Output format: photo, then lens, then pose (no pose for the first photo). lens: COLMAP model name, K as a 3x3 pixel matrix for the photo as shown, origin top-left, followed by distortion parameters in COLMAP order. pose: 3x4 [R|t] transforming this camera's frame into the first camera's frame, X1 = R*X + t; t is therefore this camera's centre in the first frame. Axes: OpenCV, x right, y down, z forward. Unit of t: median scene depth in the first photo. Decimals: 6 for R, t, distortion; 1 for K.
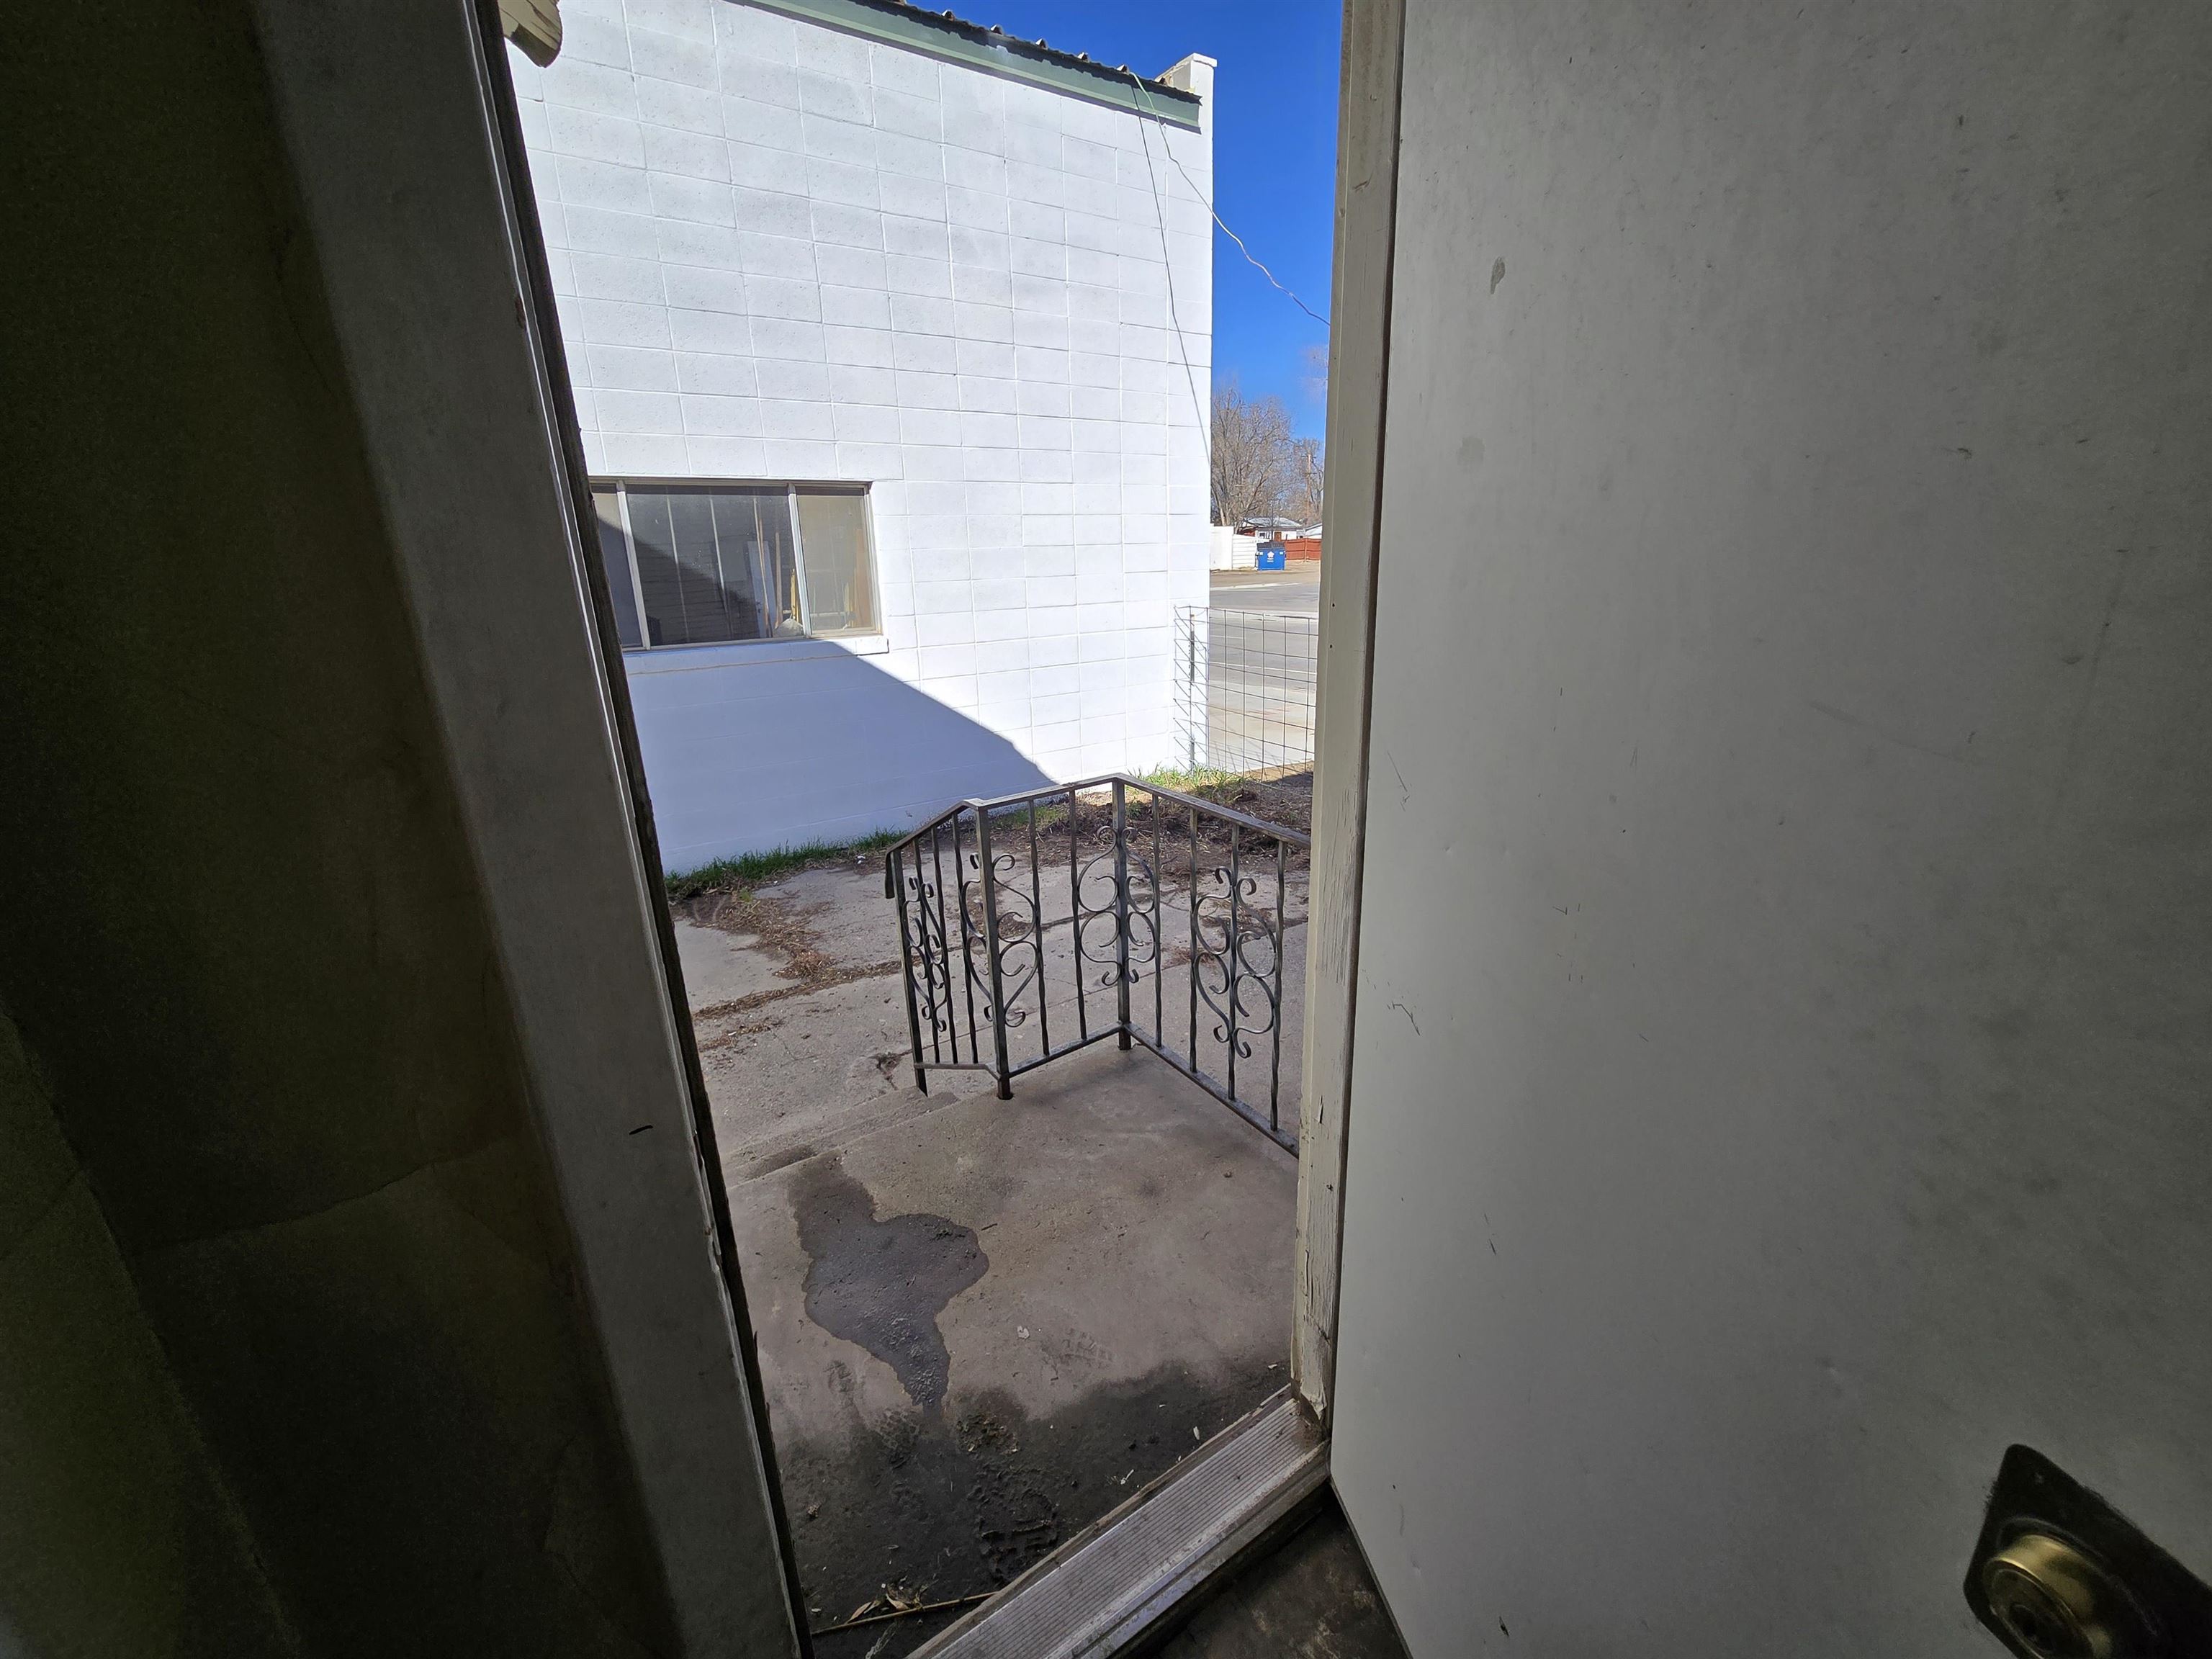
lens RADIAL K [[905.1, 0, 1109.6], [0, 905.1, 823.4], [0, 0, 1]] dist [-0.003857, 0.000404]
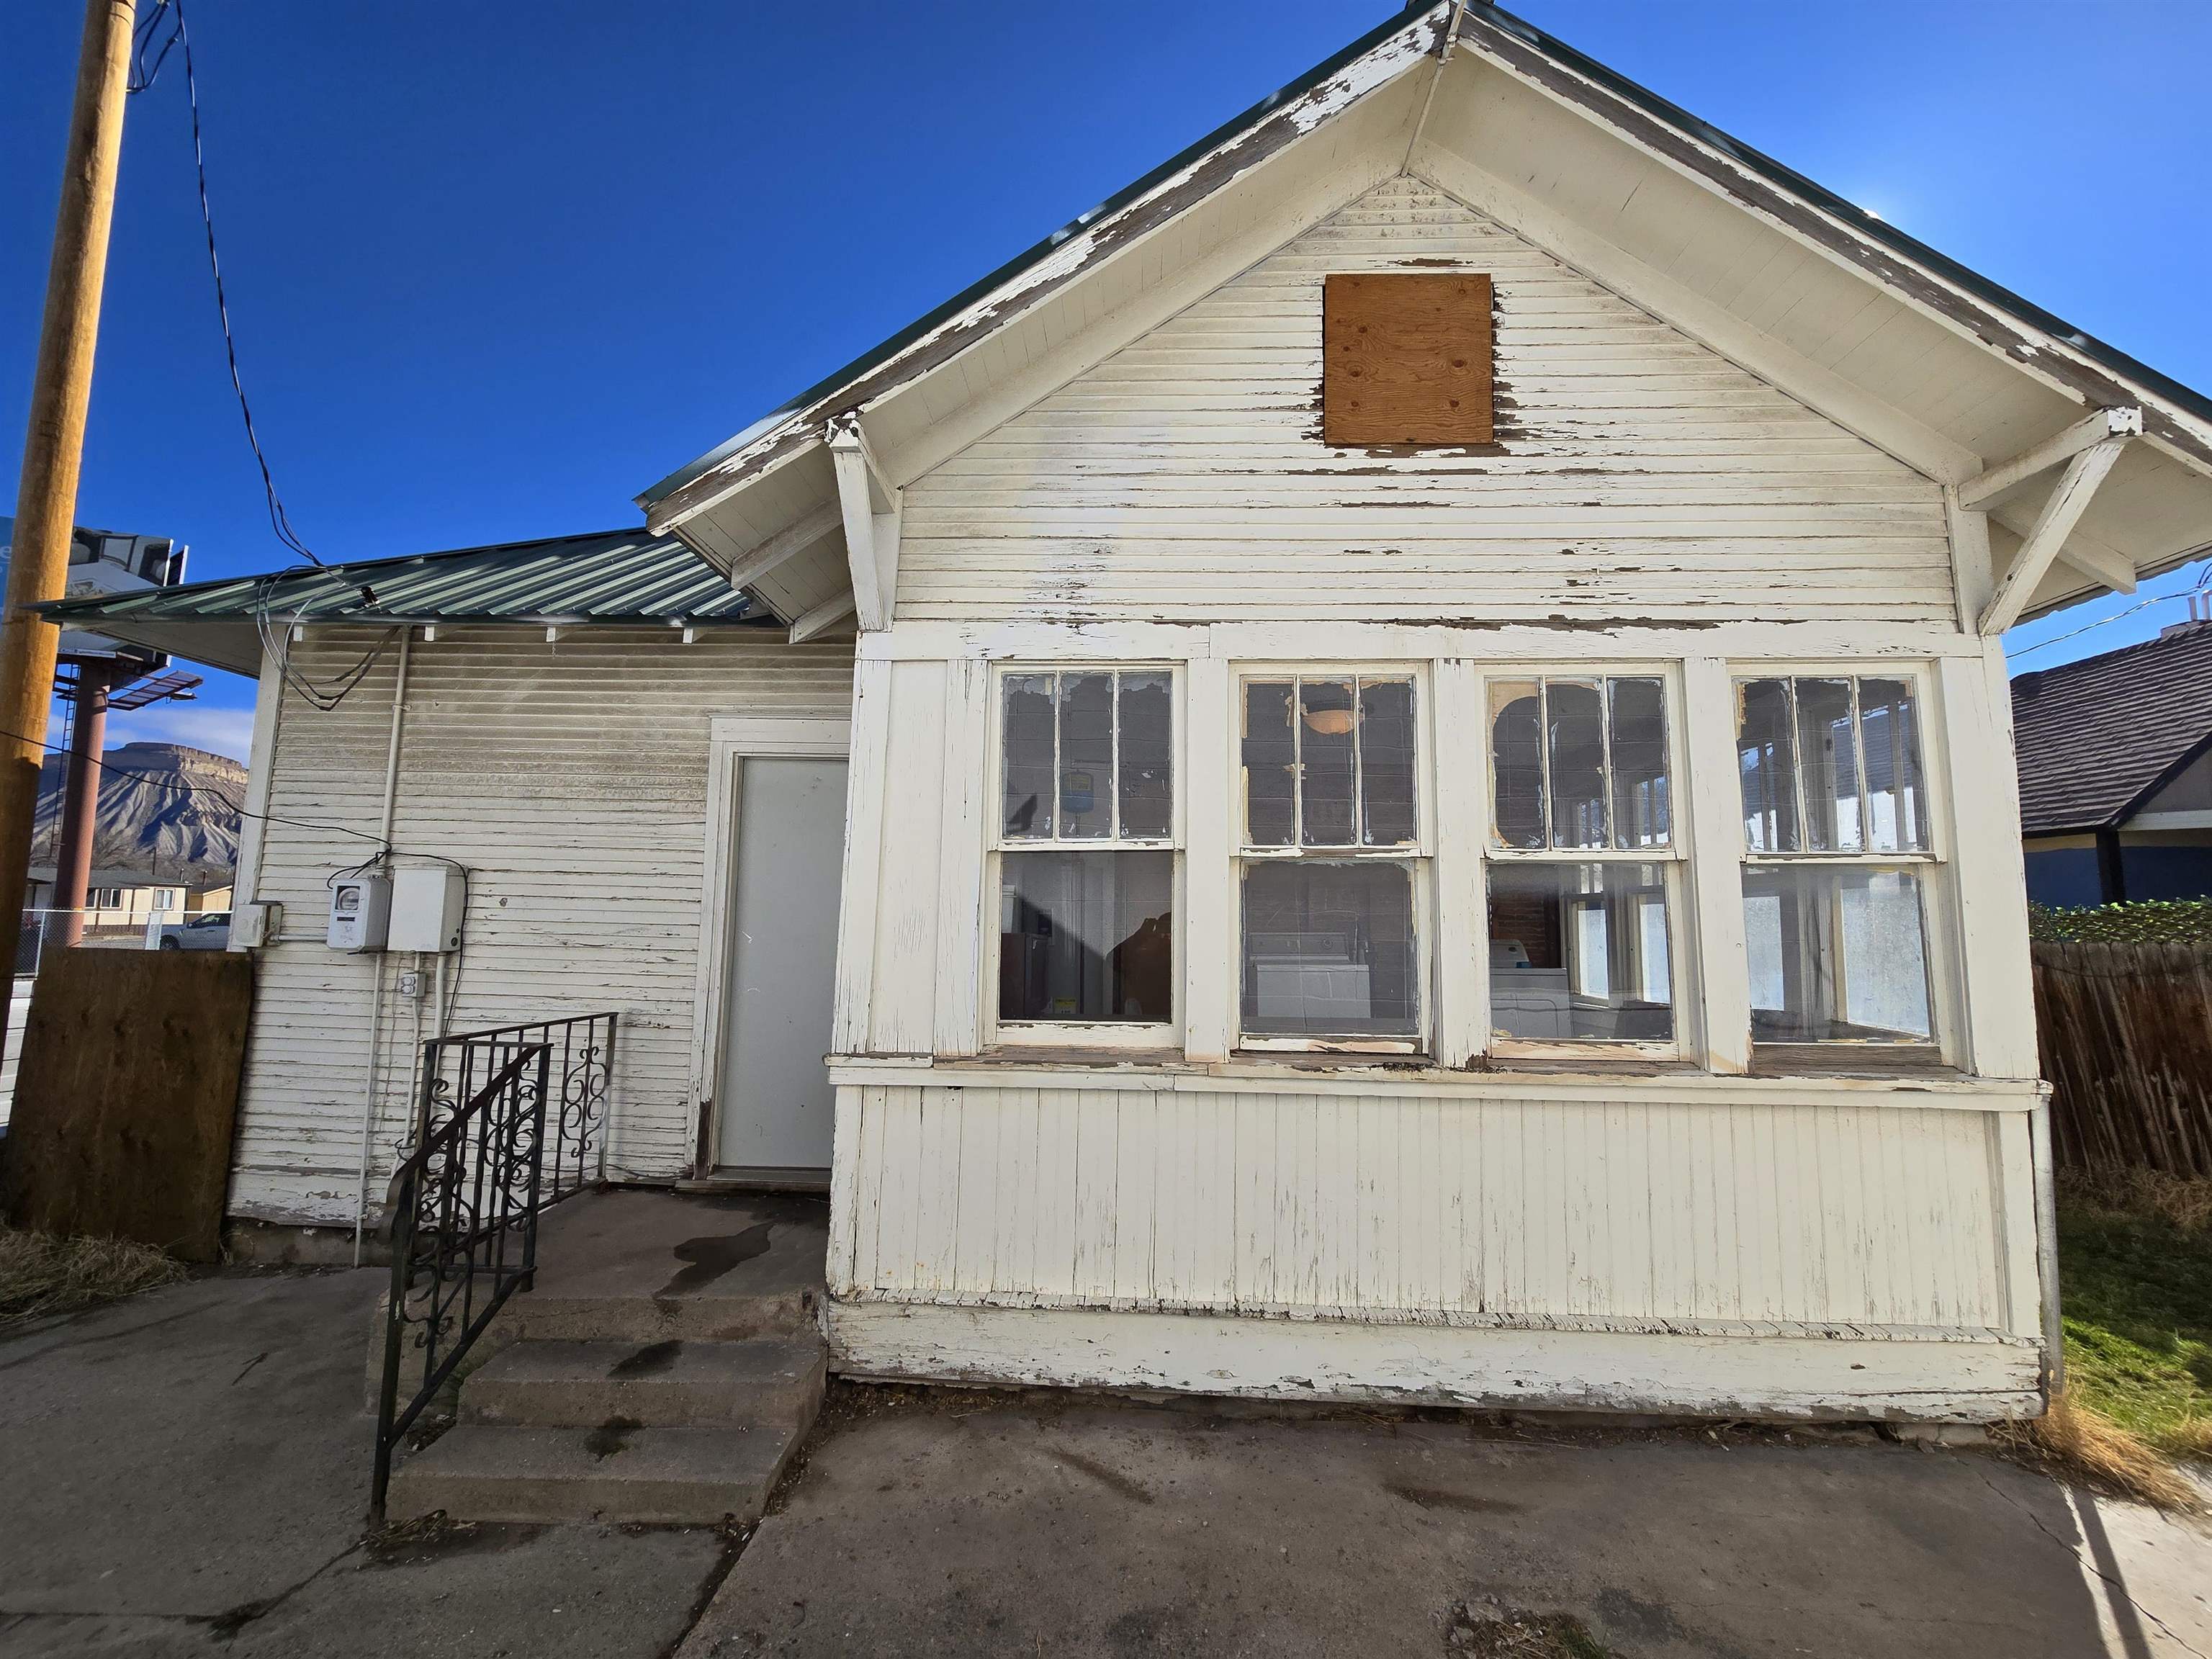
lens RADIAL K [[905.1, 0, 1109.6], [0, 905.1, 823.4], [0, 0, 1]] dist [-0.003857, 0.000404]
pose [[-0.799938, 0.081074, 0.594580, -0.973916], [0.187260, 0.975078, 0.118980, -0.203797], [-0.570116, 0.206518, -0.795184, 0.875778]]
